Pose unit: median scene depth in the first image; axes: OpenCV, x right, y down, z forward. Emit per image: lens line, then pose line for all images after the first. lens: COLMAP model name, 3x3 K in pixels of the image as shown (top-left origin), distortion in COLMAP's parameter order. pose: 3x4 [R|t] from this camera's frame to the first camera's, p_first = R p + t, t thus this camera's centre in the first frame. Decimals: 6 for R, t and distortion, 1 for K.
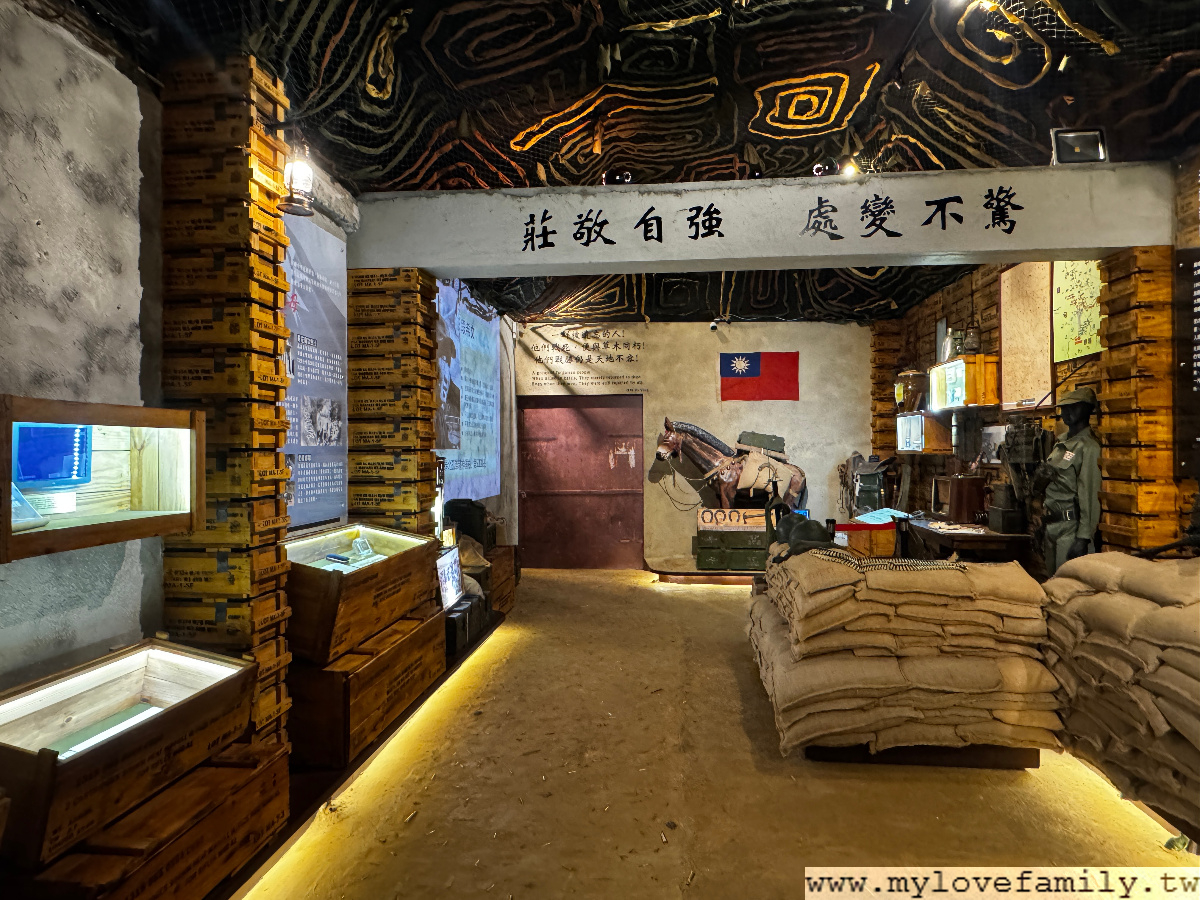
lens RADIAL K [[770.8, 0, 597.7], [0, 770.8, 448.3], [0, 0, 1]] dist [0.003799, 0.000084]
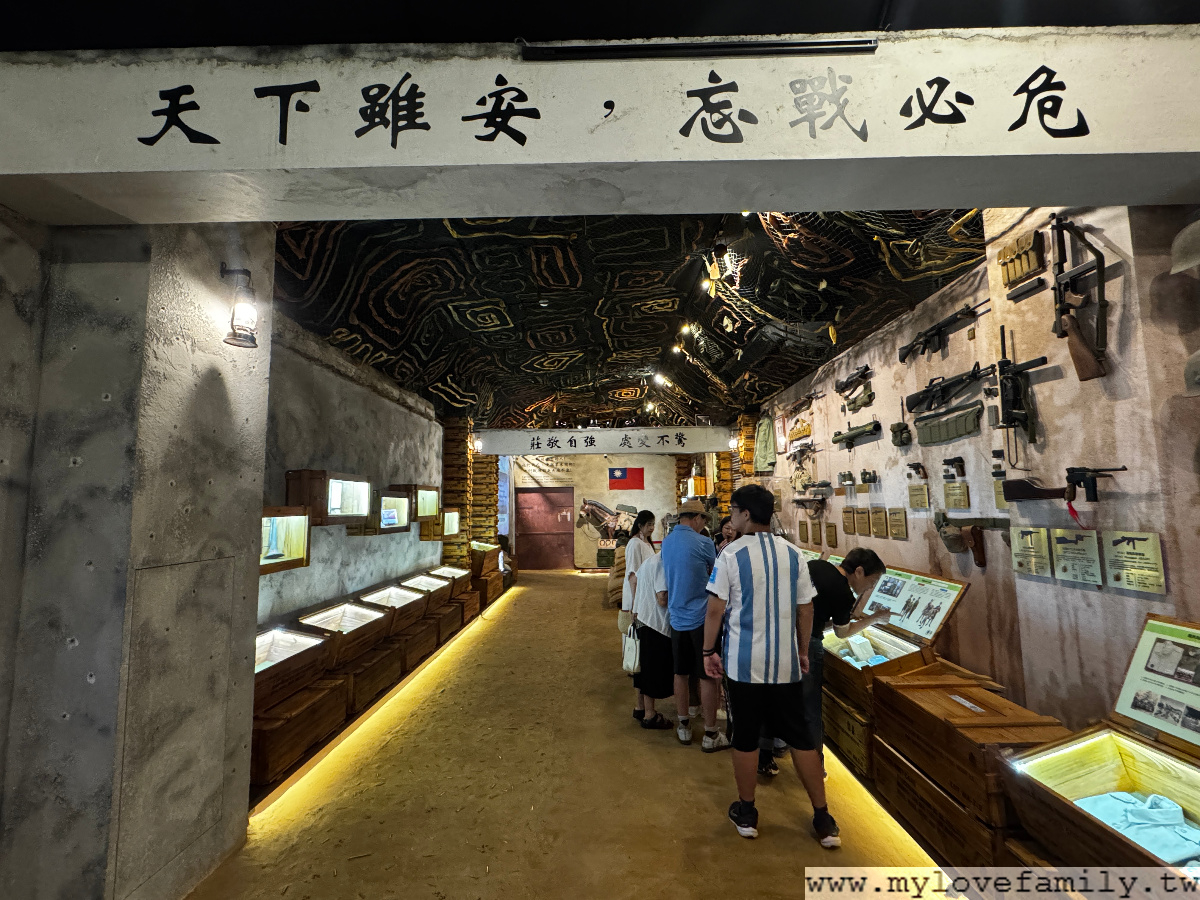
lens RADIAL K [[571.5, 0, 599.3], [0, 571.5, 446.4], [0, 0, 1]] dist [0.003805, -0.000240]
pose [[0.996048, 0.002534, 0.088781, -0.013157], [0.006761, 0.994529, -0.104240, -0.015913], [-0.088559, 0.104428, 0.990582, -0.633680]]
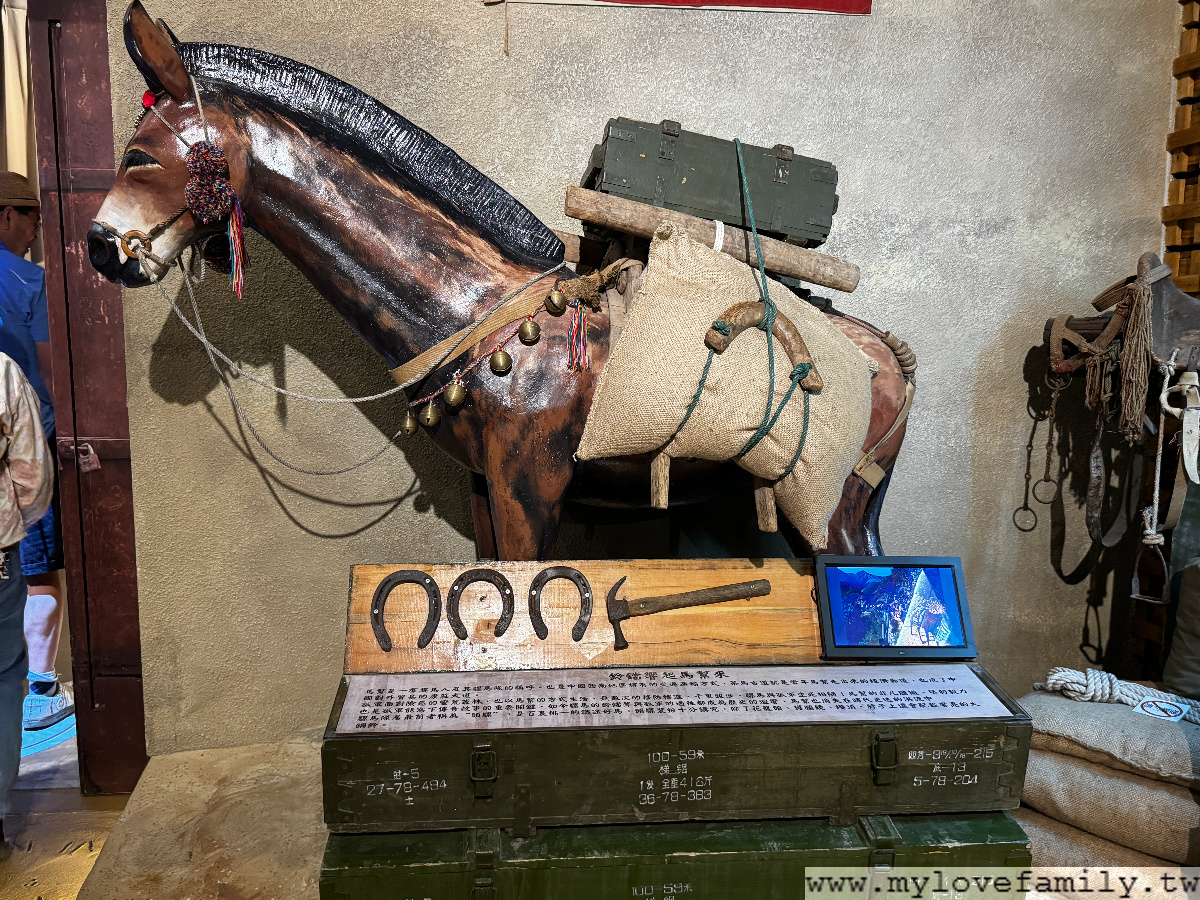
lens RADIAL K [[1011.9, 0, 598.9], [0, 1011.9, 451.7], [0, 0, 1]] dist [0.010672, 0.001614]
pose [[0.984137, -0.013103, 0.176924, 0.138604], [-0.011709, 0.990298, 0.138468, 0.019715], [-0.177021, -0.138343, 0.974436, 0.740484]]
